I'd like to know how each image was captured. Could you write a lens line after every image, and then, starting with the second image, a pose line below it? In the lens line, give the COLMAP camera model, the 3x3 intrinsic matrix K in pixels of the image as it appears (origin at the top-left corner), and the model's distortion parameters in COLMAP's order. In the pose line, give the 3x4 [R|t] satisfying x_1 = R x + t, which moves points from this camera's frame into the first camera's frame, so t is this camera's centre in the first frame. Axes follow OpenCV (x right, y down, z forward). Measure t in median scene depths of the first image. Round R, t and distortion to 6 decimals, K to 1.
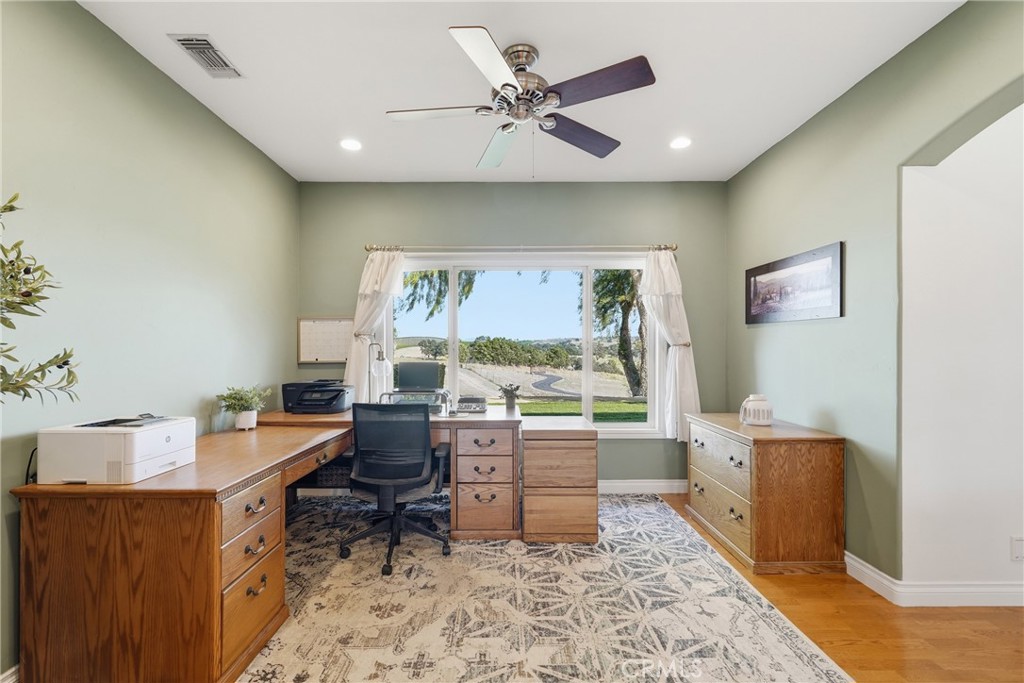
lens RADIAL K [[467.4, 0, 505.4], [0, 467.4, 344.9], [0, 0, 1]] dist [0.001218, 0.000260]
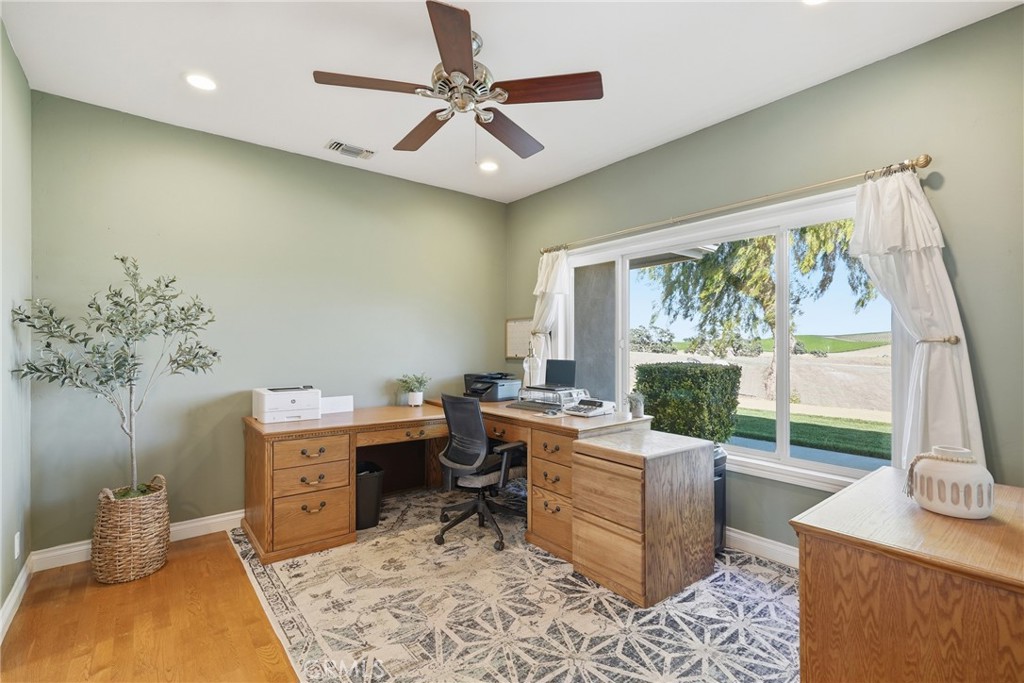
lens RADIAL K [[467.4, 0, 505.4], [0, 467.4, 344.9], [0, 0, 1]] dist [0.001218, 0.000260]
pose [[0.614809, 0.001825, -0.788674, 0.650732], [0.003004, 0.999985, 0.004656, -0.000040], [0.788670, -0.005232, 0.614794, 0.373366]]
